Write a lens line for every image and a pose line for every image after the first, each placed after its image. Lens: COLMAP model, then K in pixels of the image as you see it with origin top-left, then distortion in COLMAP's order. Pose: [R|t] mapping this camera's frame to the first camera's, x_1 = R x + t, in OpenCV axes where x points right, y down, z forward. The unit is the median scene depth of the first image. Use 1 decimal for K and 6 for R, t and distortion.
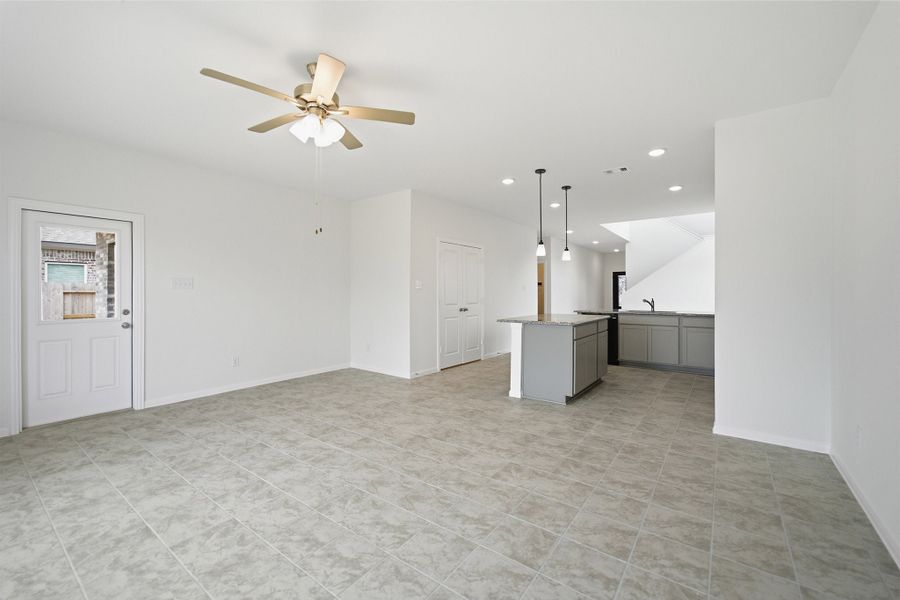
lens RADIAL K [[368.7, 0, 449.3], [0, 368.7, 294.8], [0, 0, 1]] dist [-0.015958, 0.007135]
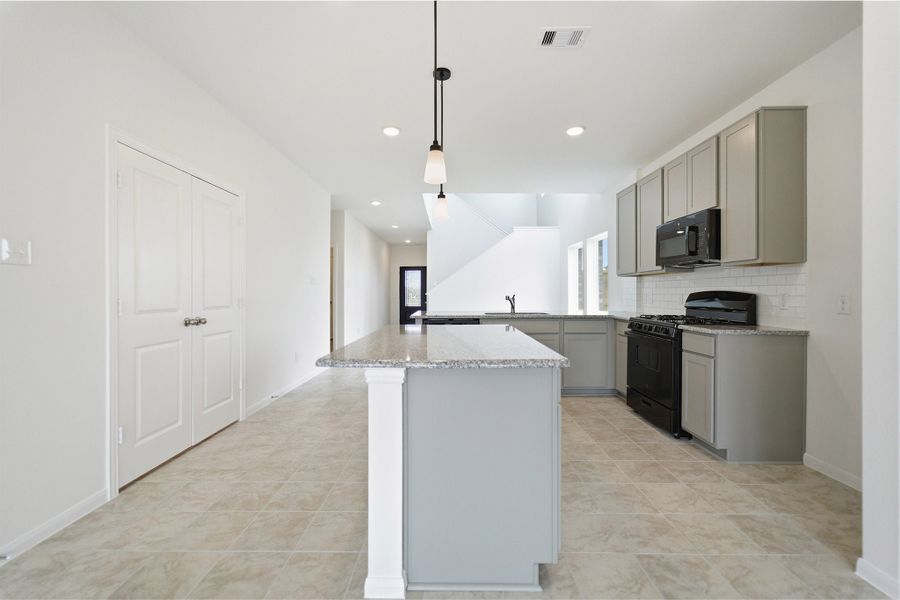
lens RADIAL K [[368.7, 0, 452.5], [0, 368.7, 294.0], [0, 0, 1]] dist [-0.015958, 0.007135]
pose [[0.798702, -0.001719, 0.601724, 0.023475], [0.001119, 0.999998, 0.001371, 0.007912], [-0.601726, -0.000421, 0.798703, 0.510996]]
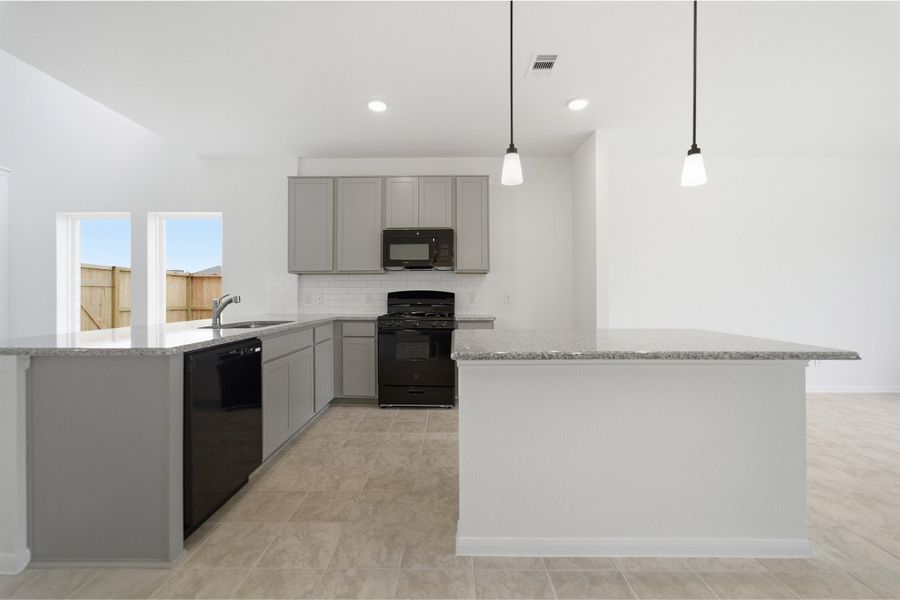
lens RADIAL K [[368.7, 0, 457.1], [0, 368.7, 296.6], [0, 0, 1]] dist [-0.015958, 0.007135]
pose [[-0.597580, -0.008527, 0.801764, 0.053492], [0.002971, 0.999913, 0.012848, 0.007365], [-0.801804, 0.010060, -0.597503, 1.039801]]
